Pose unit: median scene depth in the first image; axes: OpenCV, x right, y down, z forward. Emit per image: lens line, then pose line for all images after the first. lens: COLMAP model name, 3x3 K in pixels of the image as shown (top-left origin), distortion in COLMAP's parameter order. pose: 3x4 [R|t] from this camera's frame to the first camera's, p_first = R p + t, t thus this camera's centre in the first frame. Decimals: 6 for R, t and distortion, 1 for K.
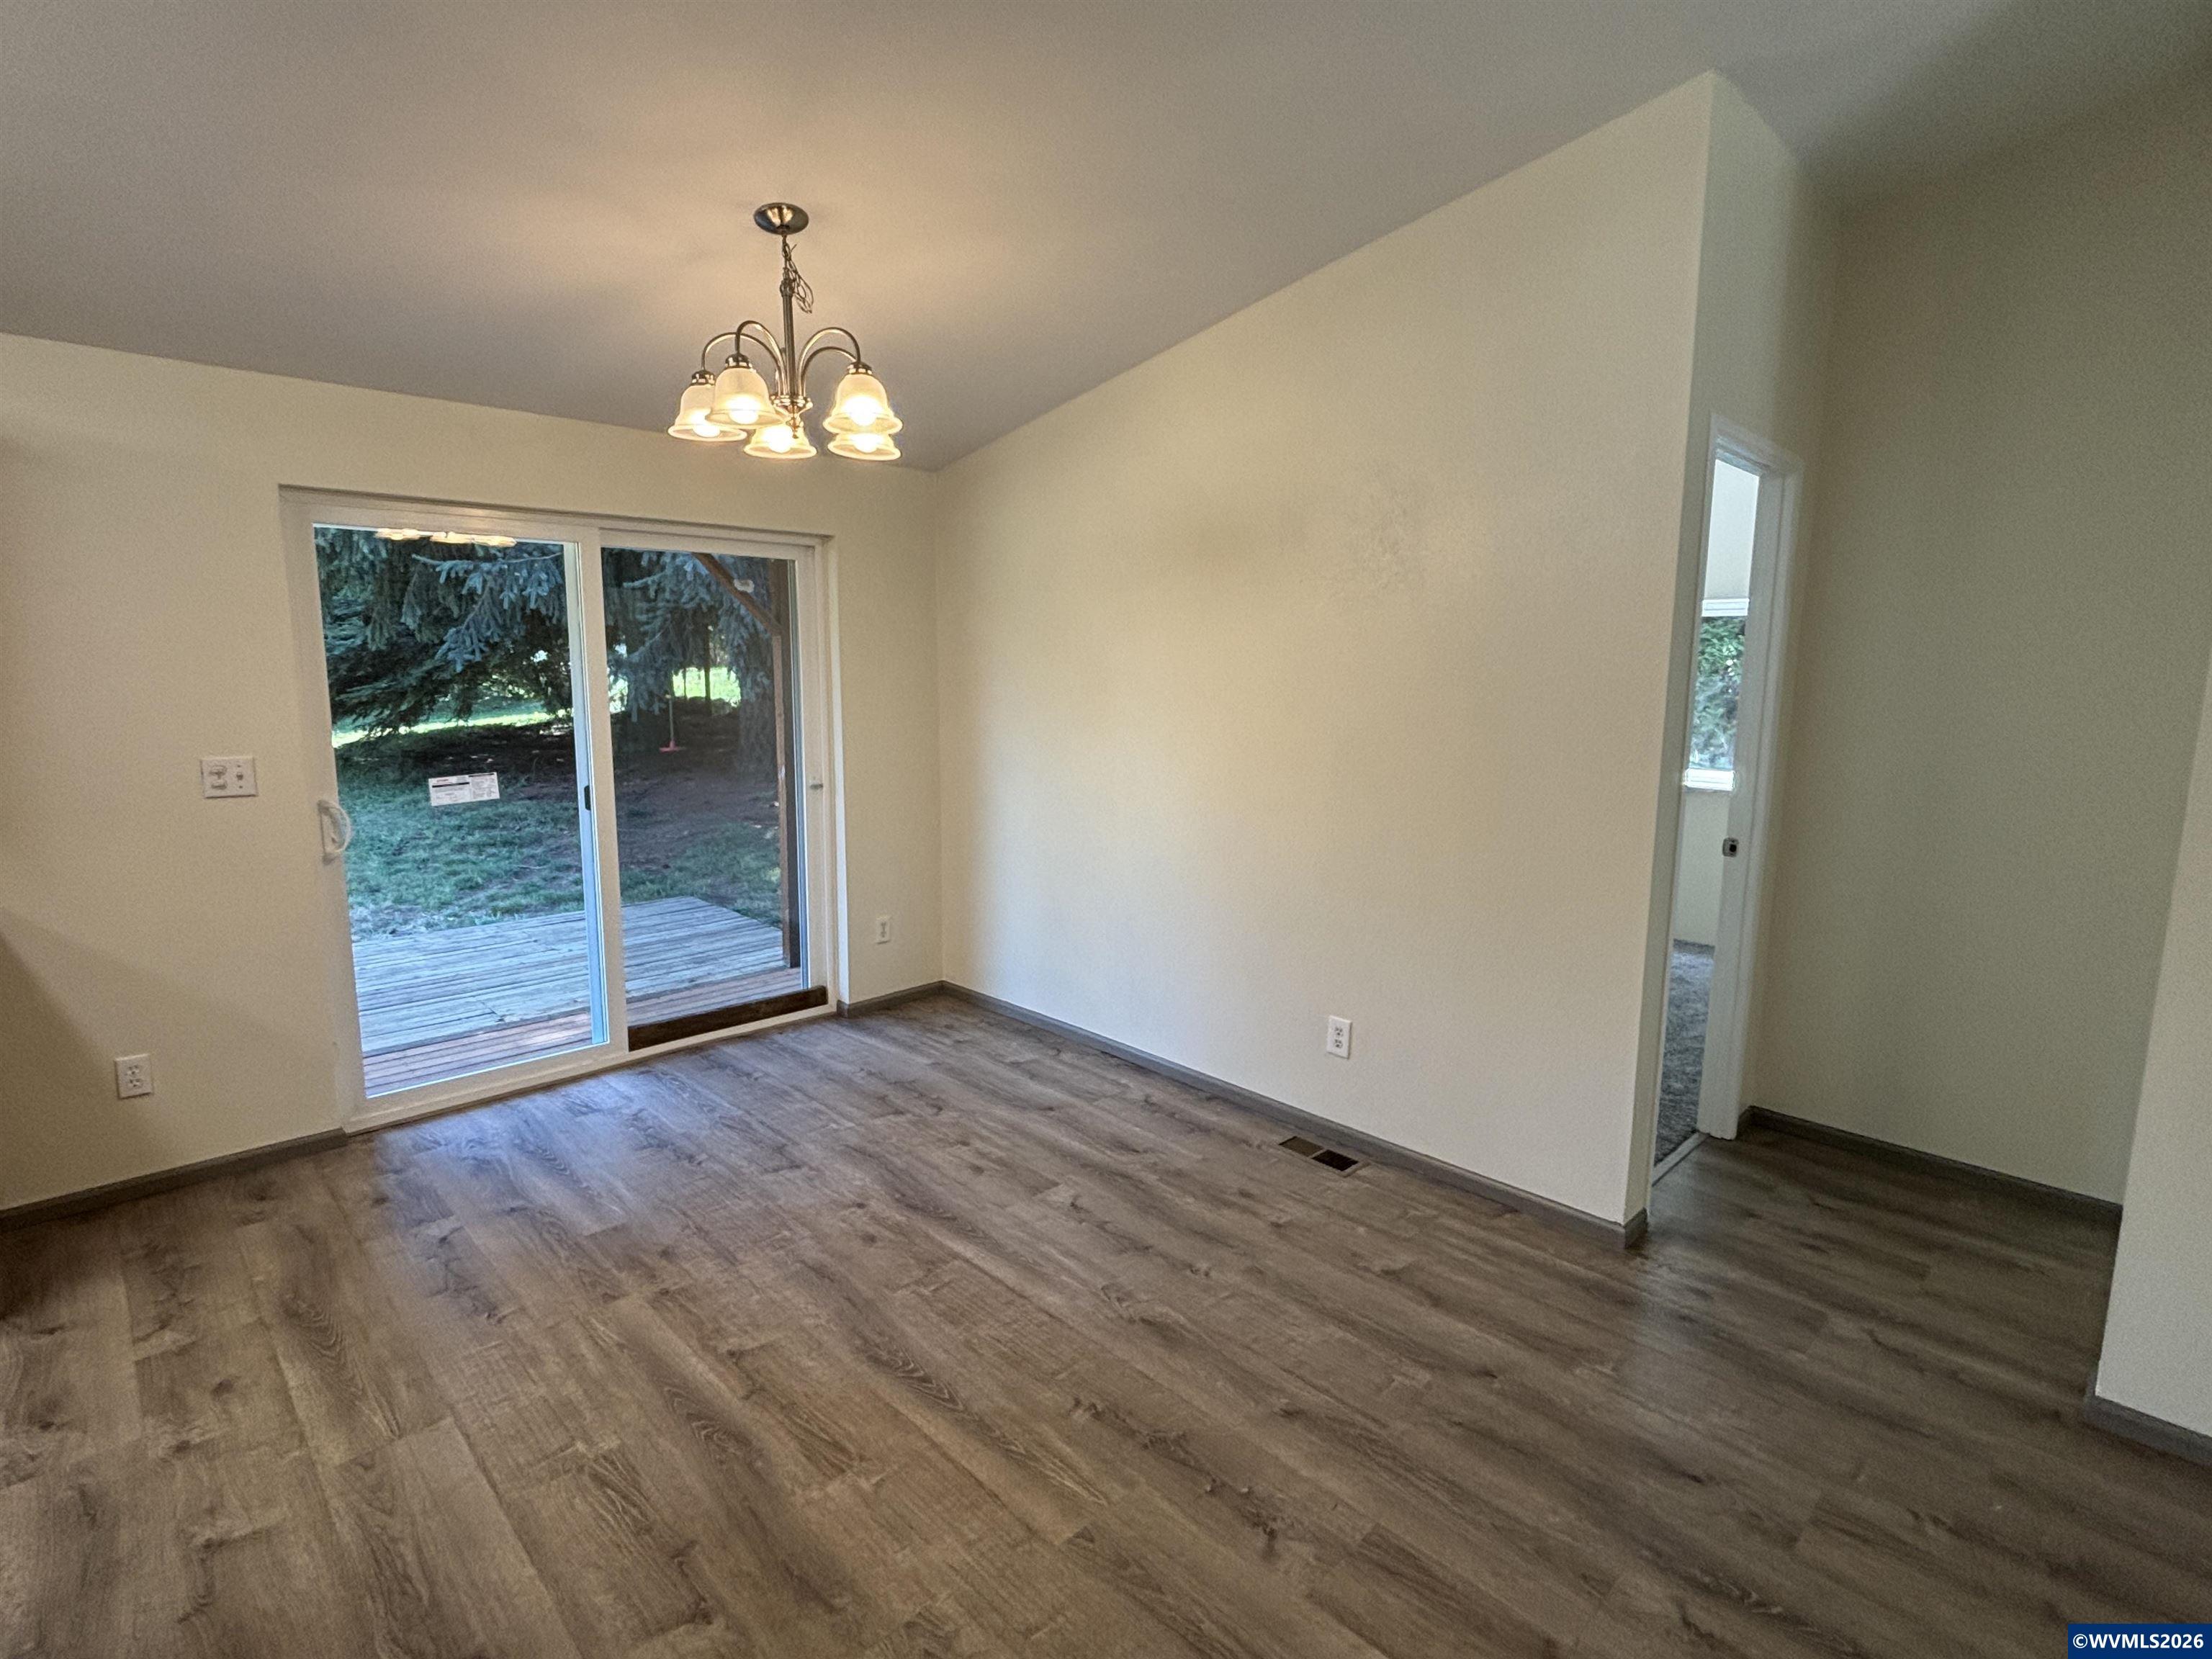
lens RADIAL K [[1066.4, 0, 1102.5], [0, 1066.4, 825.8], [0, 0, 1]] dist [0.002905, 0.000128]
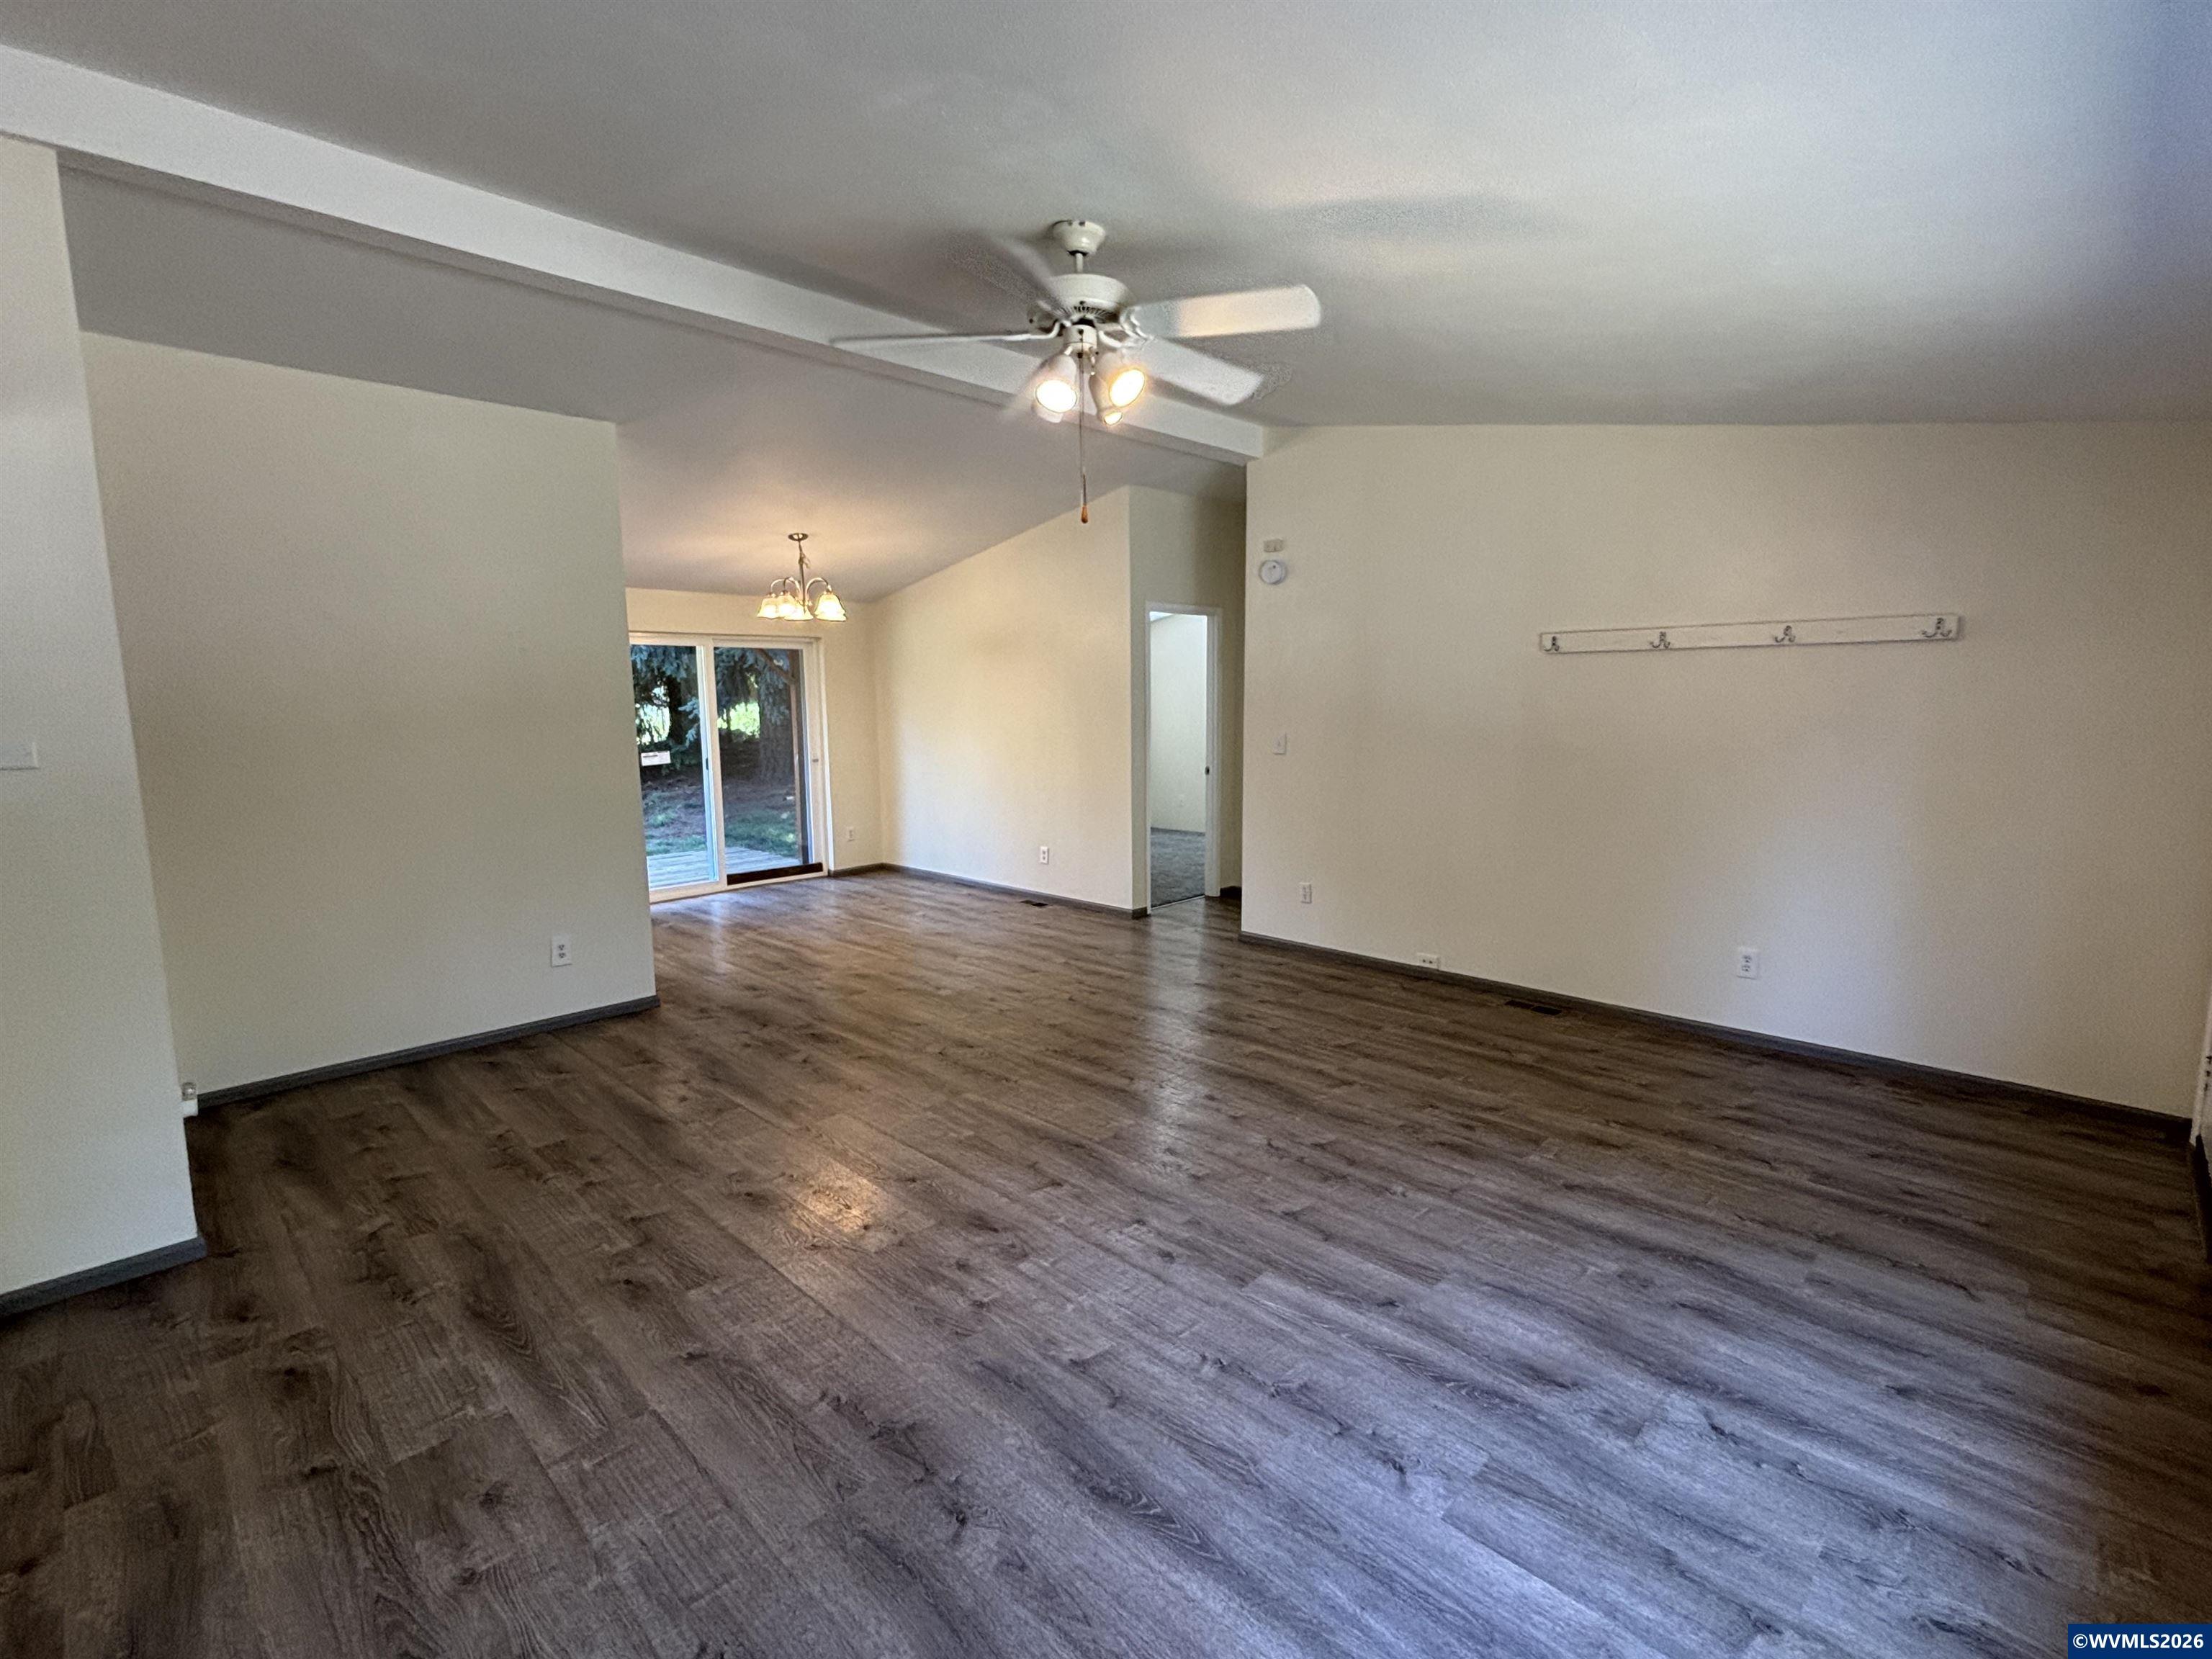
lens RADIAL K [[971.9, 0, 1108.8], [0, 971.9, 829.1], [0, 0, 1]] dist [-0.000542, -0.000015]
pose [[0.999247, -0.023754, 0.030685, 0.233864], [0.024208, 0.999602, -0.014514, 0.136408], [-0.030328, 0.015246, 0.999424, -0.877459]]
